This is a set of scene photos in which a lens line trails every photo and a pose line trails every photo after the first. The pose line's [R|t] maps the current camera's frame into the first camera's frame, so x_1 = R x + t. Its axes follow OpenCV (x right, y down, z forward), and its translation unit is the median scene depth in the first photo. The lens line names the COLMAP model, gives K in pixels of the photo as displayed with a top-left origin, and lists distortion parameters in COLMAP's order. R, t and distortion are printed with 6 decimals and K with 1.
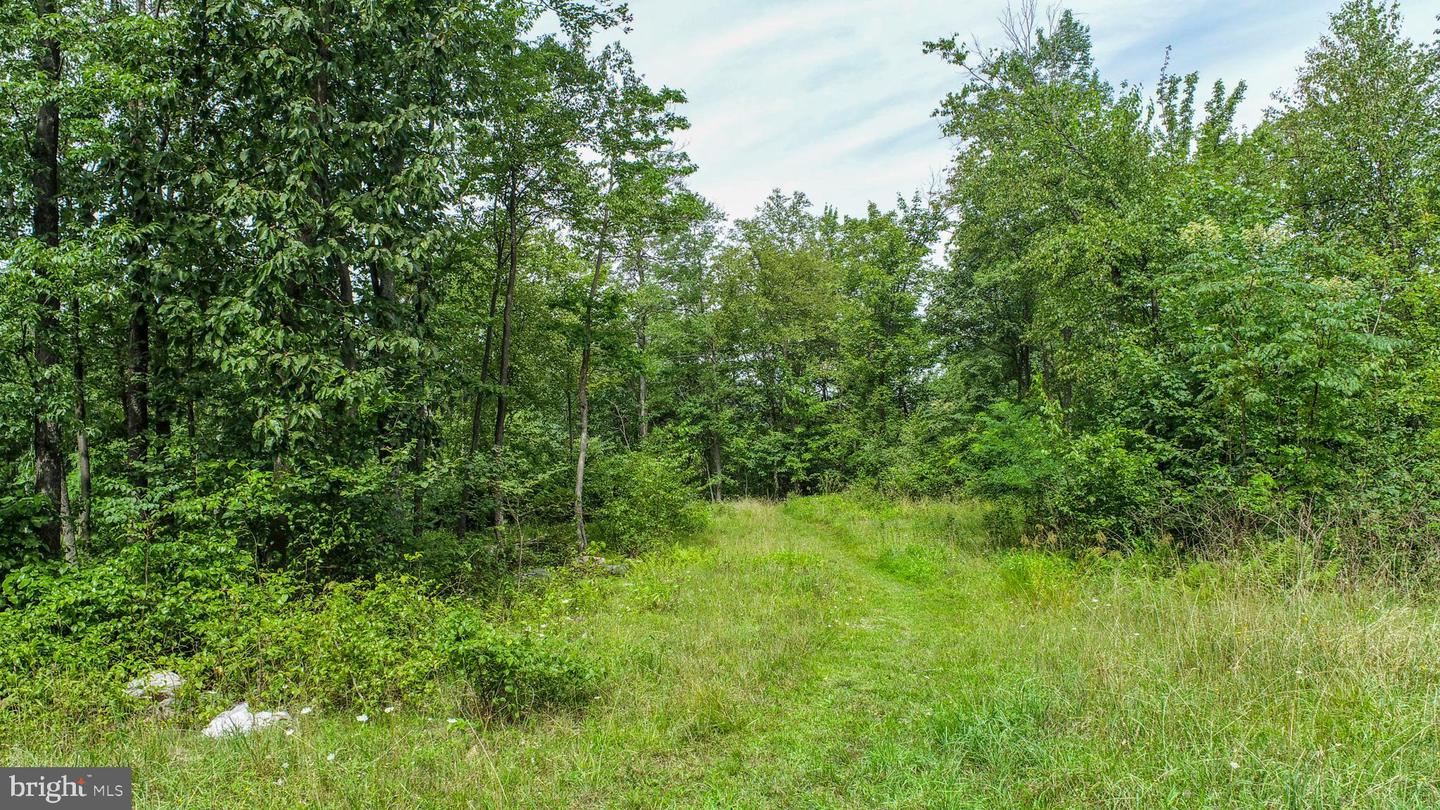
lens RADIAL K [[970.6, 0, 719.1], [0, 970.6, 408.1], [0, 0, 1]] dist [-0.016971, 0.007601]
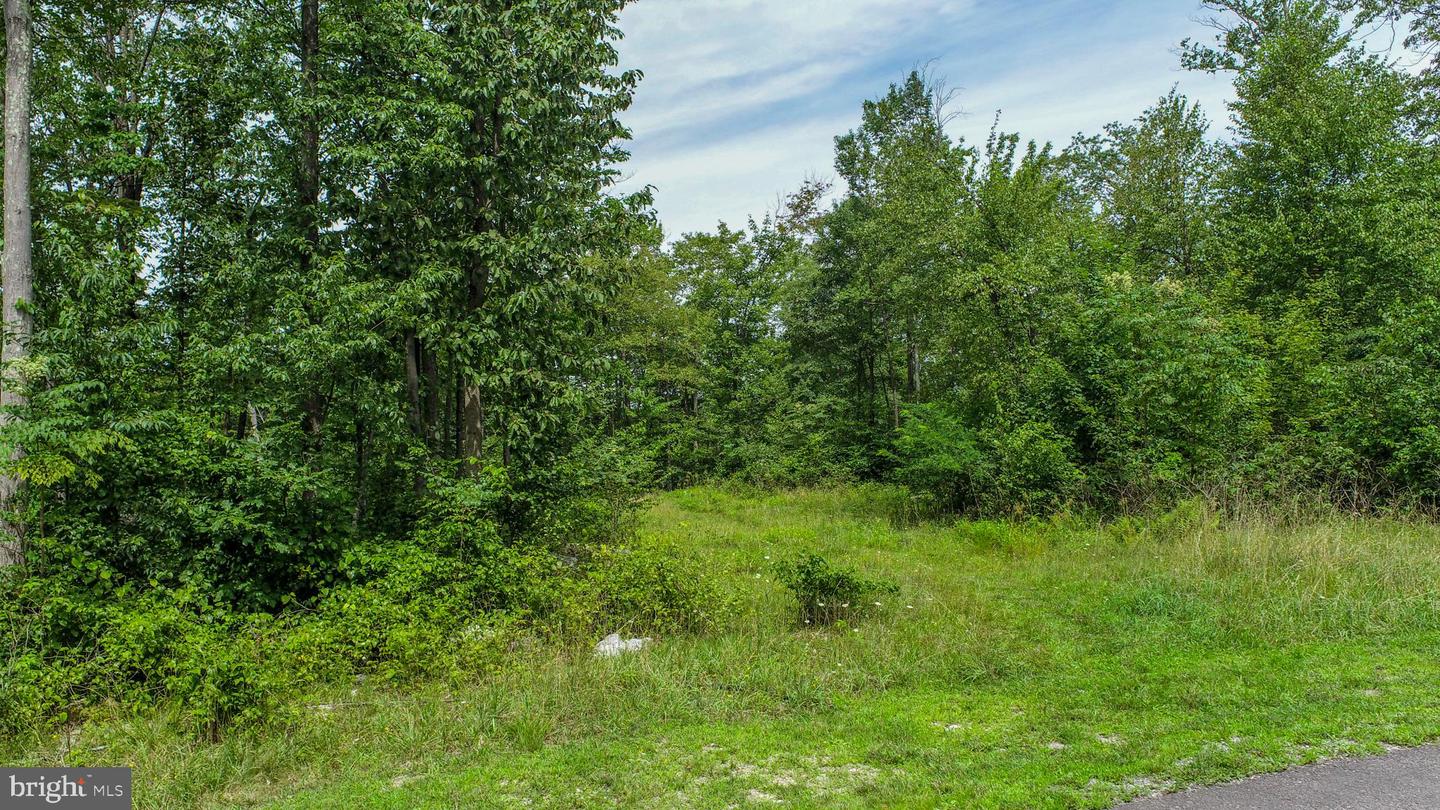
lens RADIAL K [[970.6, 0, 719.1], [0, 970.6, 408.1], [0, 0, 1]] dist [-0.016971, 0.007601]
pose [[0.966822, -0.004654, 0.255409, -0.127626], [0.004871, 0.999988, -0.000219, -0.000855], [-0.255405, 0.001456, 0.966833, -0.060505]]
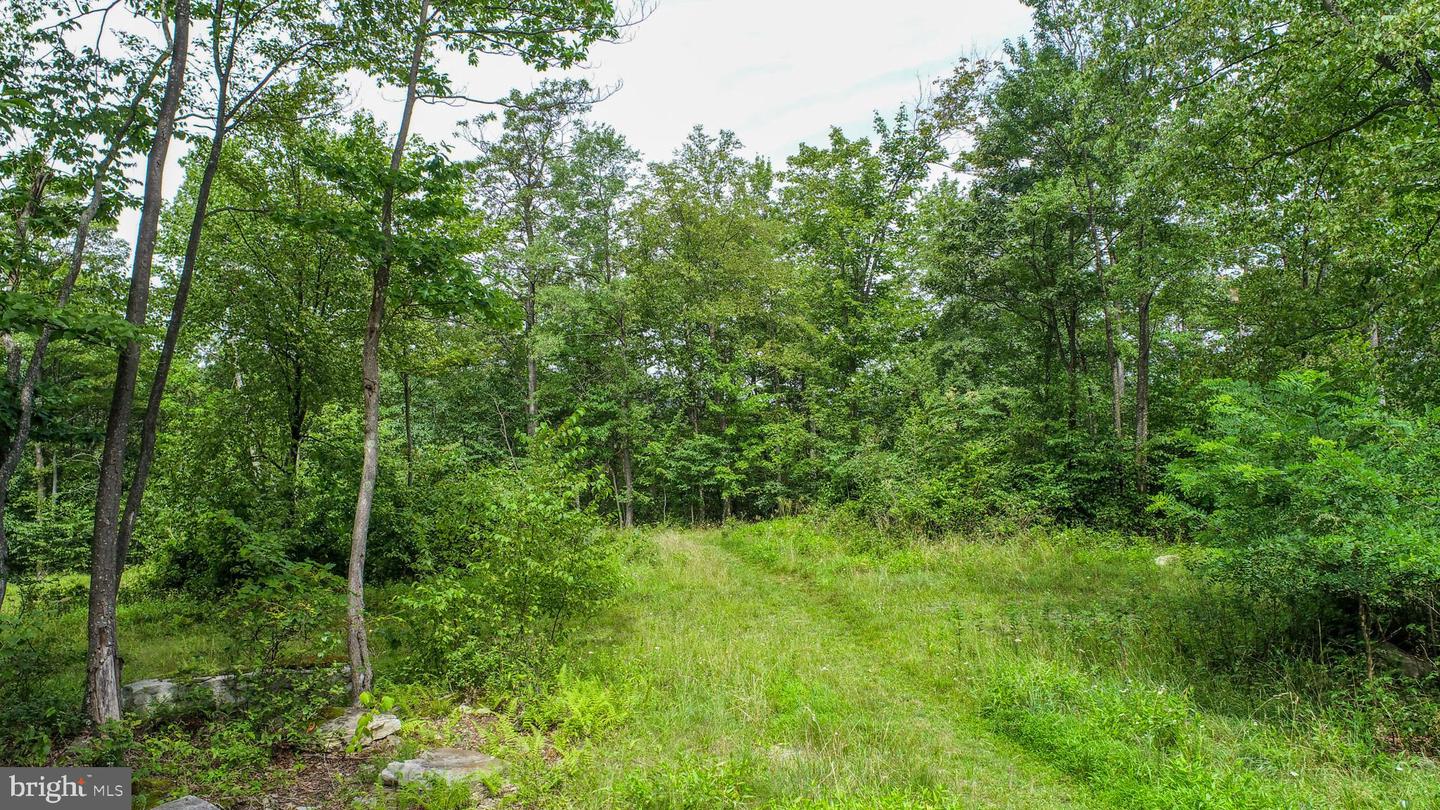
lens RADIAL K [[970.6, 0, 719.1], [0, 970.6, 408.1], [0, 0, 1]] dist [-0.016971, 0.007601]
pose [[0.994857, -0.000180, 0.101287, -0.007935], [0.000199, 1.000000, -0.000174, 0.004788], [-0.101287, 0.000193, 0.994857, 0.267366]]
